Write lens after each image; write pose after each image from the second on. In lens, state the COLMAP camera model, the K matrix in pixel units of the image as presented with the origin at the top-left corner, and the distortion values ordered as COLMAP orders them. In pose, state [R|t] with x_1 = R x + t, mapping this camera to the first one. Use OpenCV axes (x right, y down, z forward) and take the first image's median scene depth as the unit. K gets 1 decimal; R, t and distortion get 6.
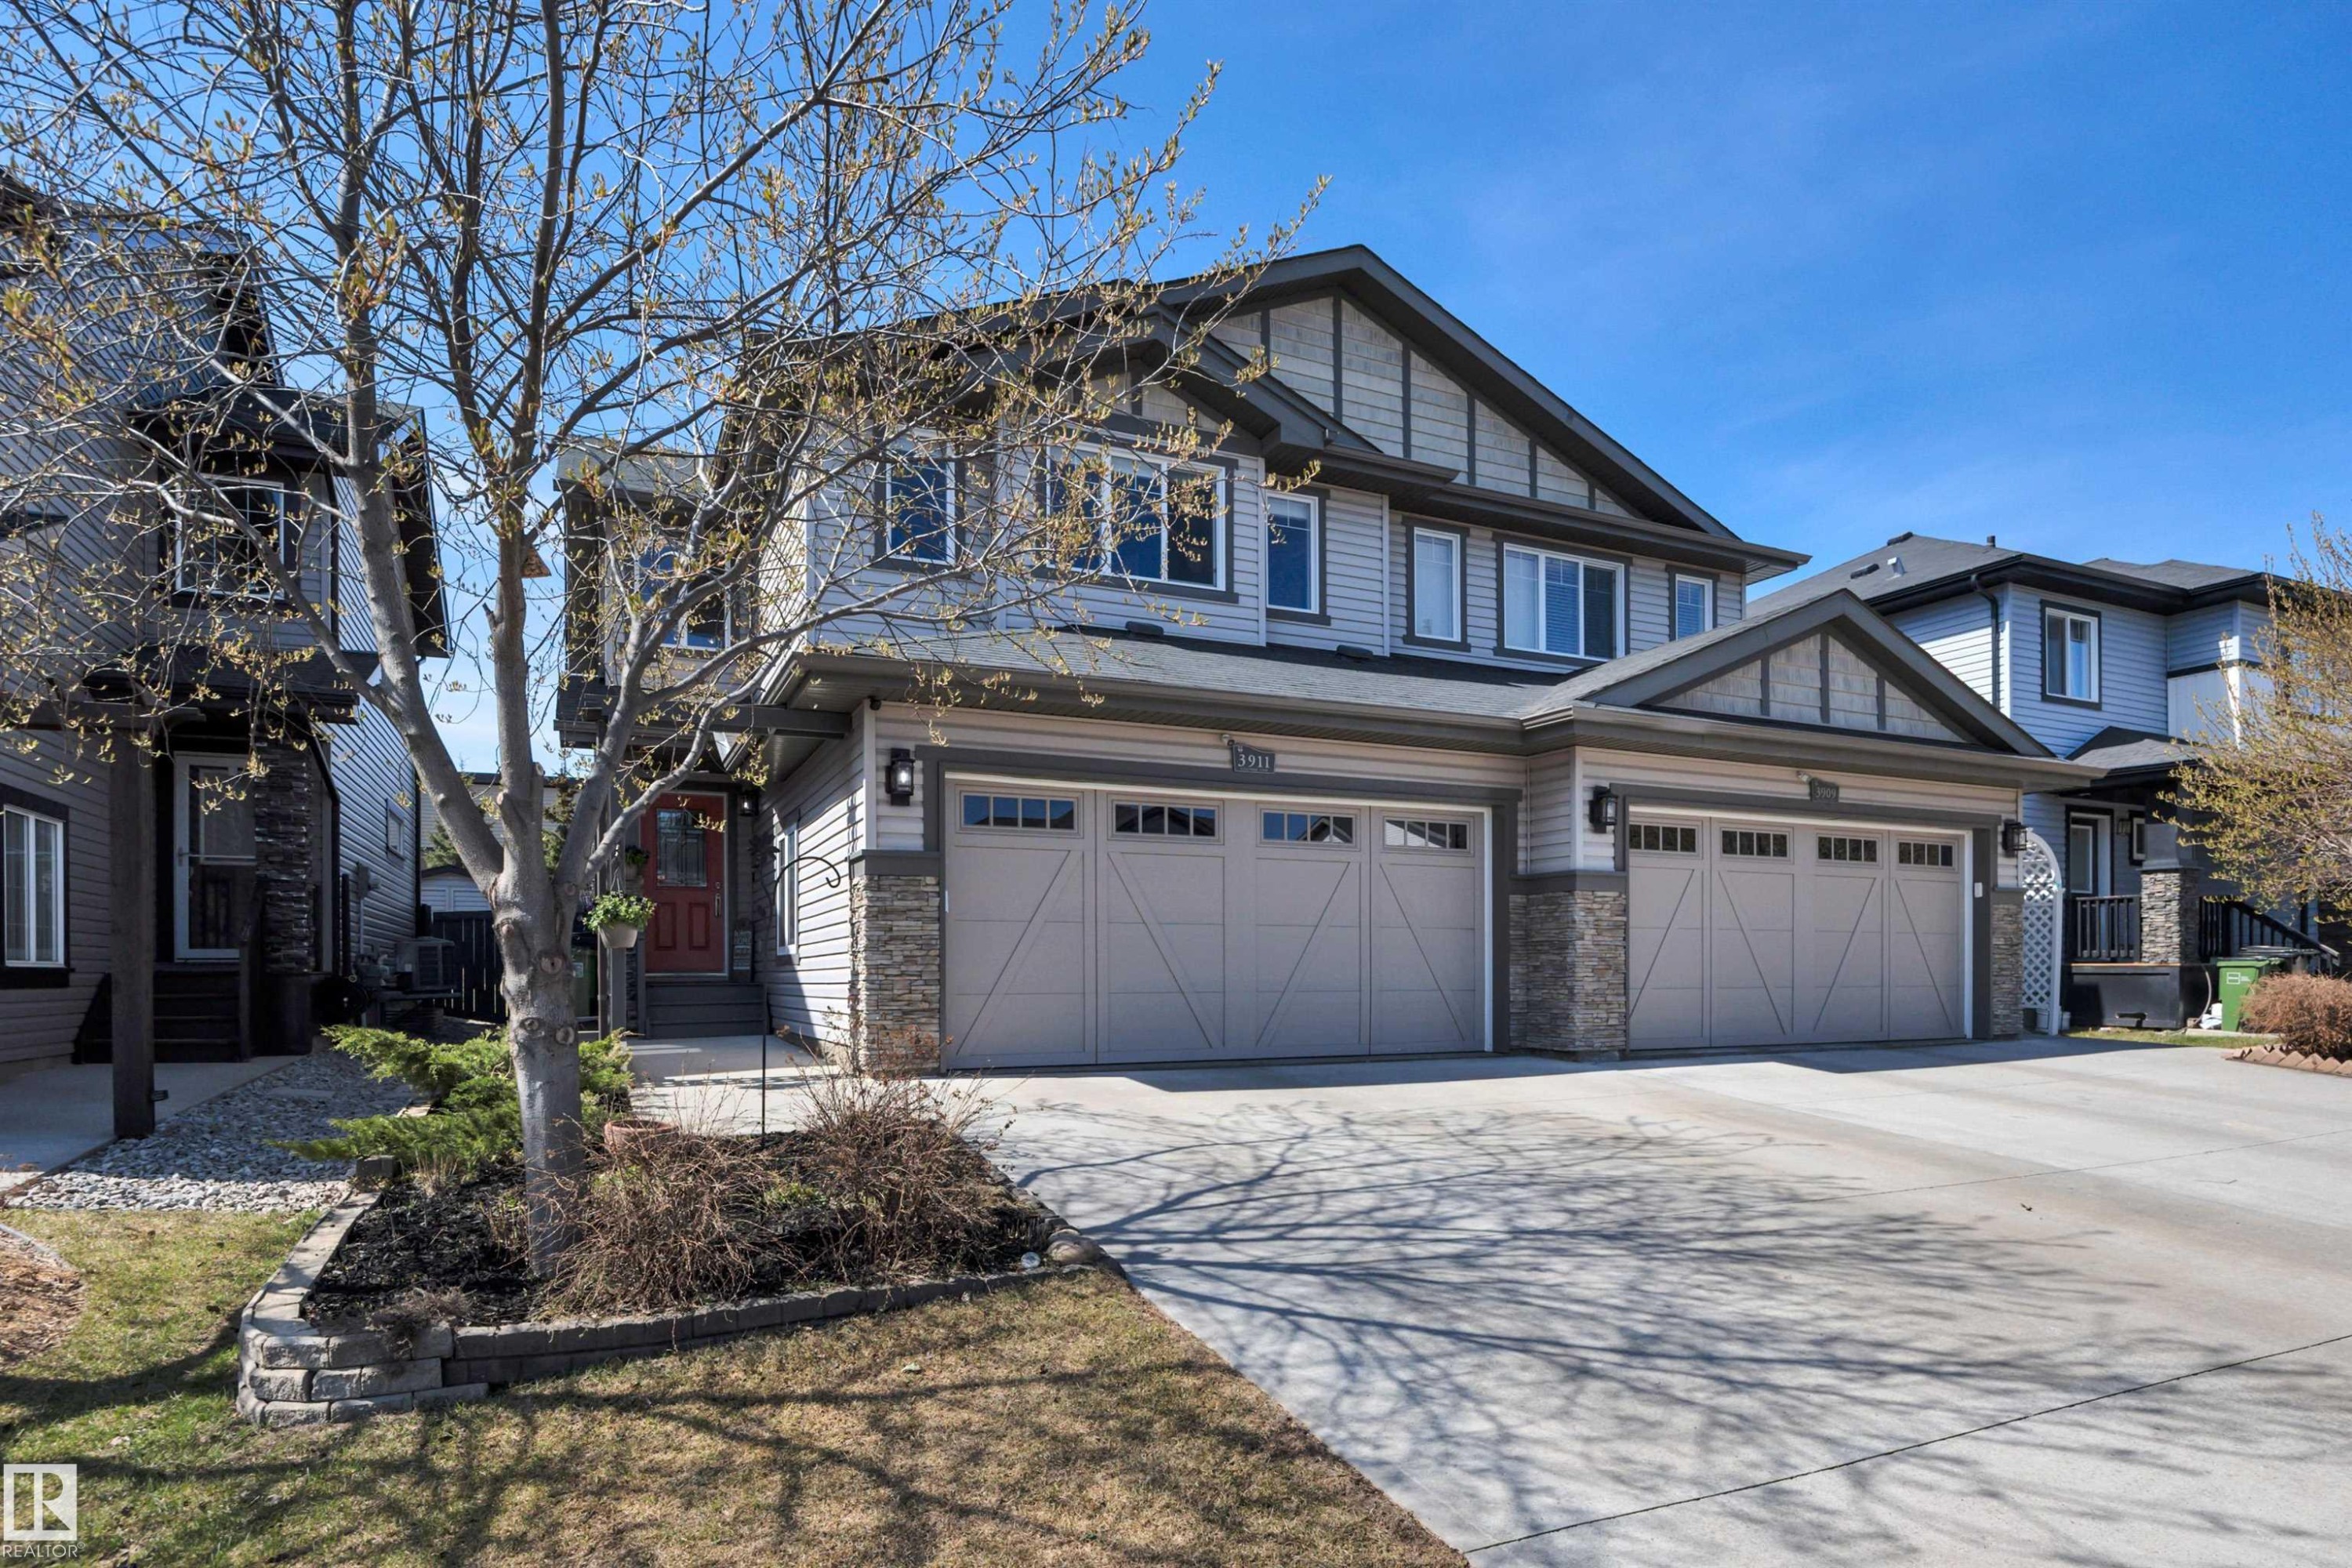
lens RADIAL K [[976.0, 0, 1176.0], [0, 976.0, 784.0], [0, 0, 1]] dist [-0.001762, 0.000259]
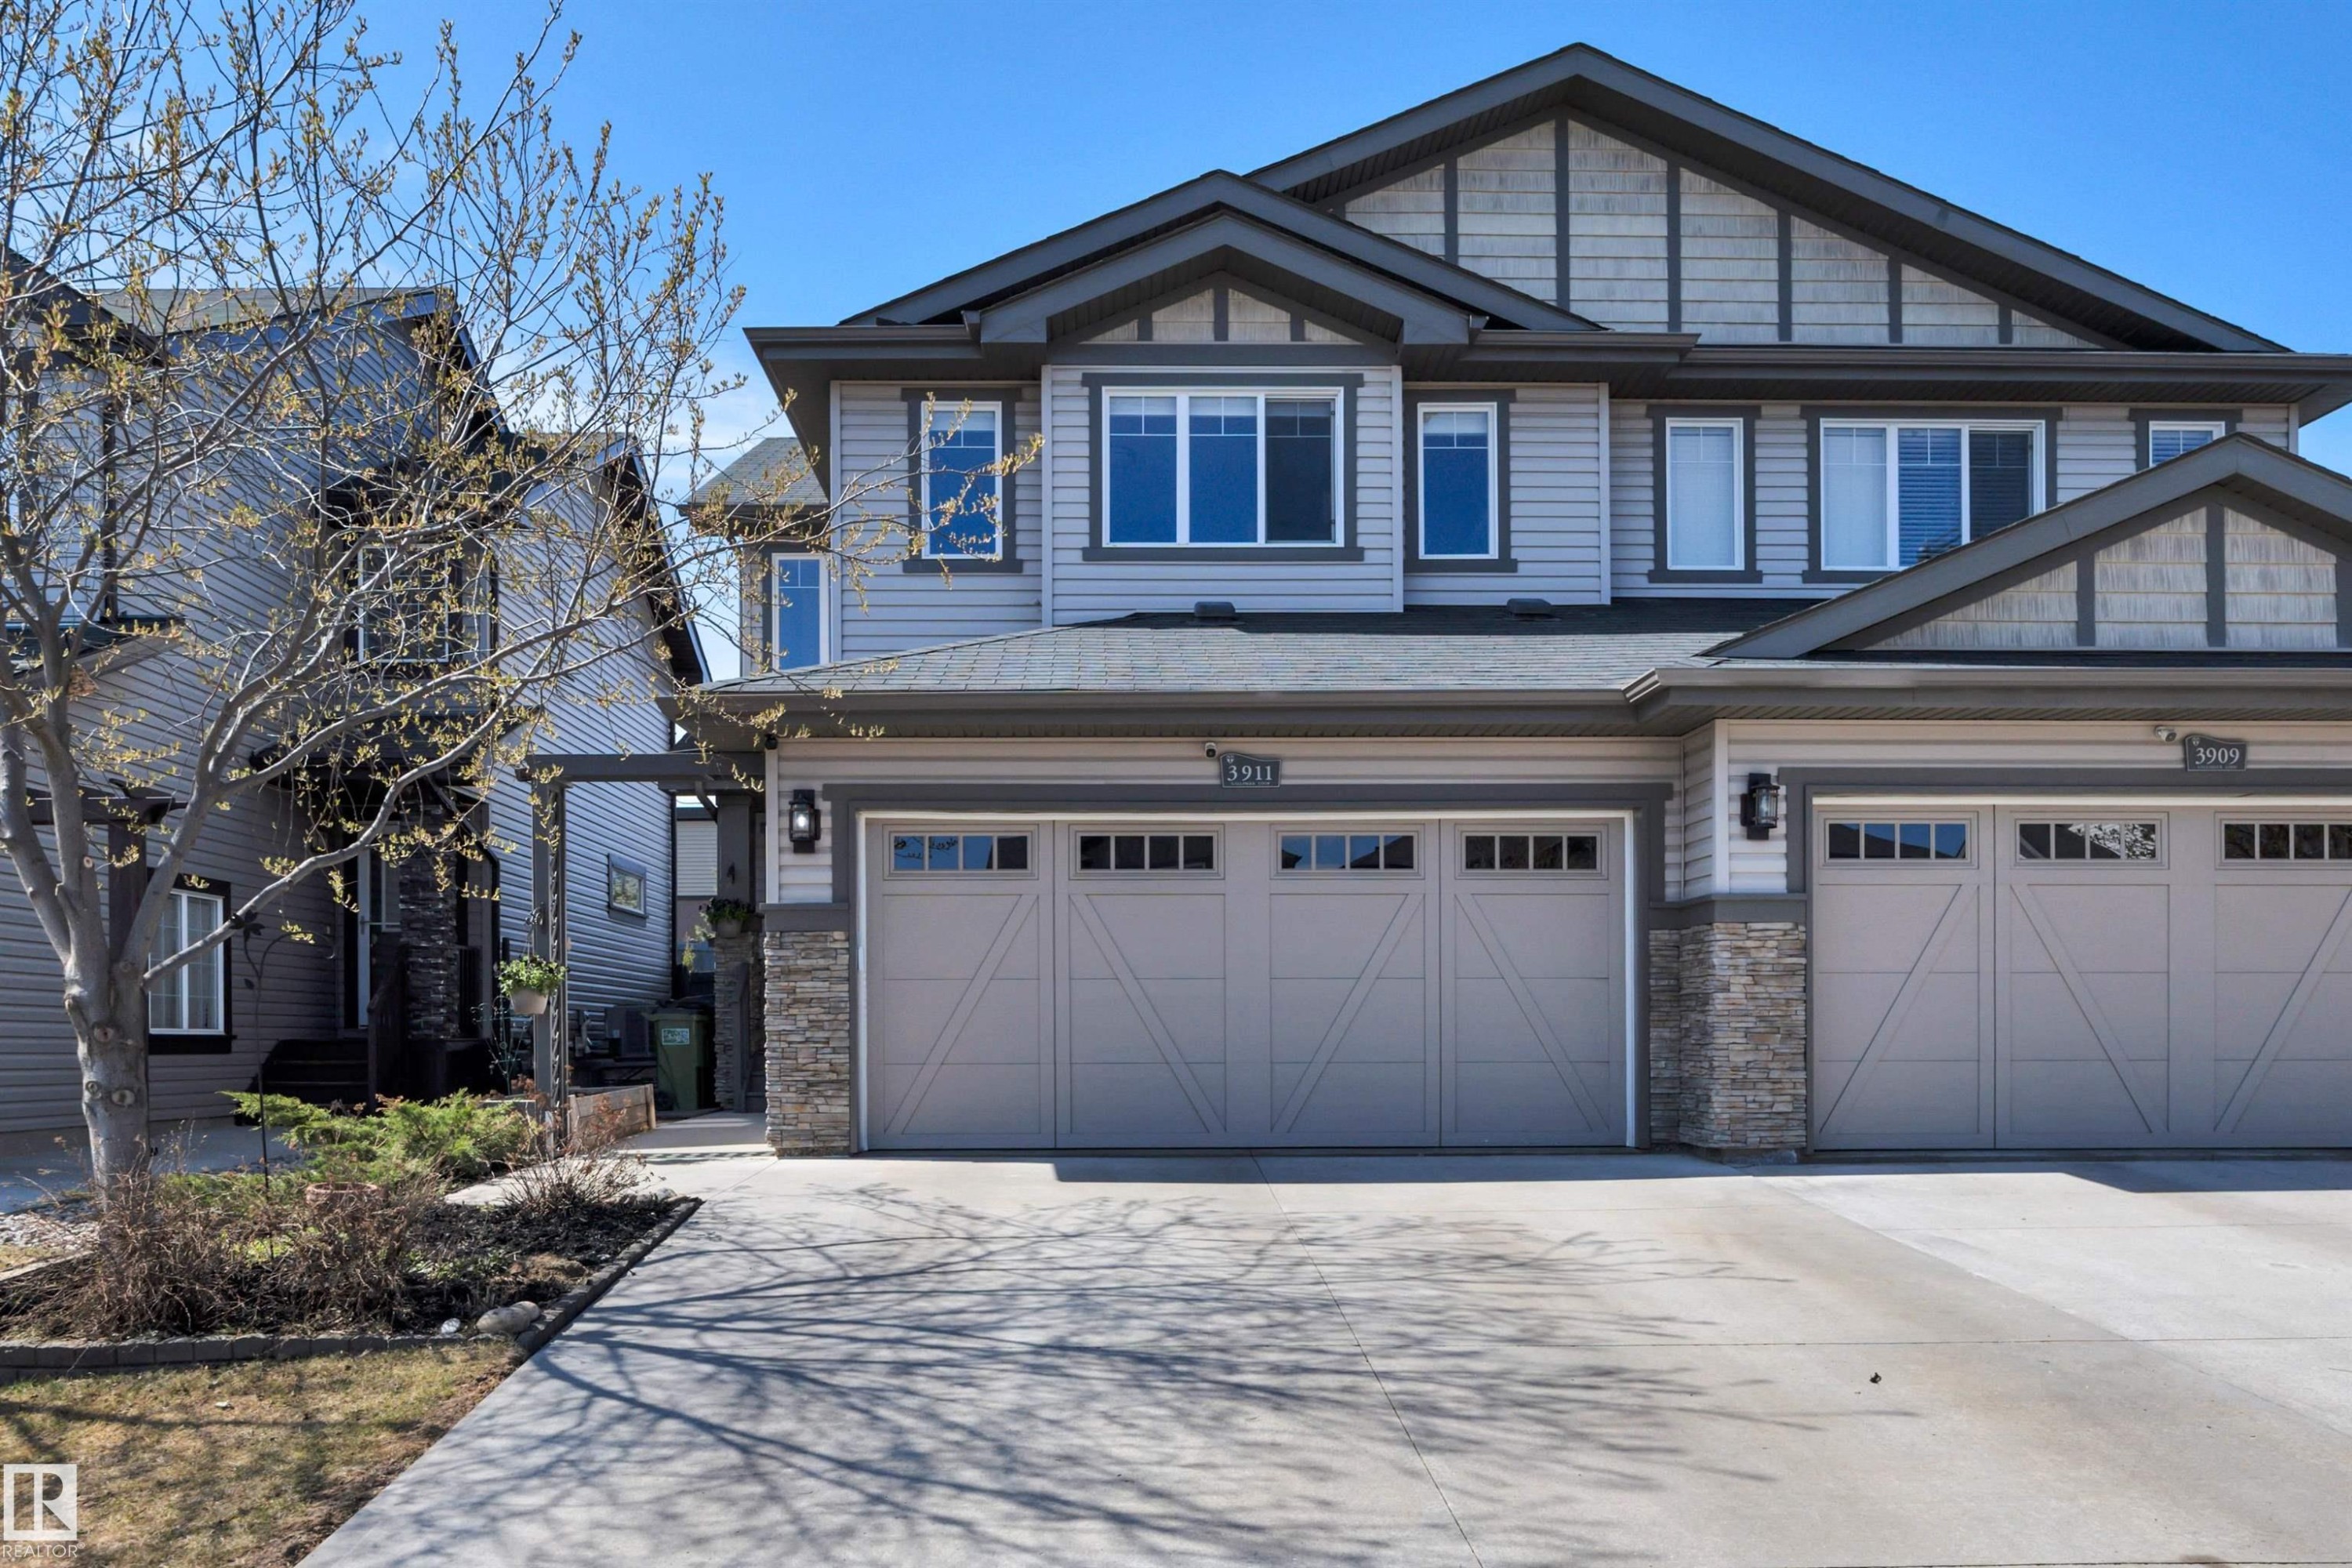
lens RADIAL K [[1267.6, 0, 1176.0], [0, 1267.6, 784.0], [0, 0, 1]] dist [-0.000954, 0.000659]
pose [[0.949603, -0.063129, -0.307032, 0.291554], [0.061148, 0.997999, -0.016075, -0.001169], [0.307433, -0.003509, 0.951563, -0.003677]]
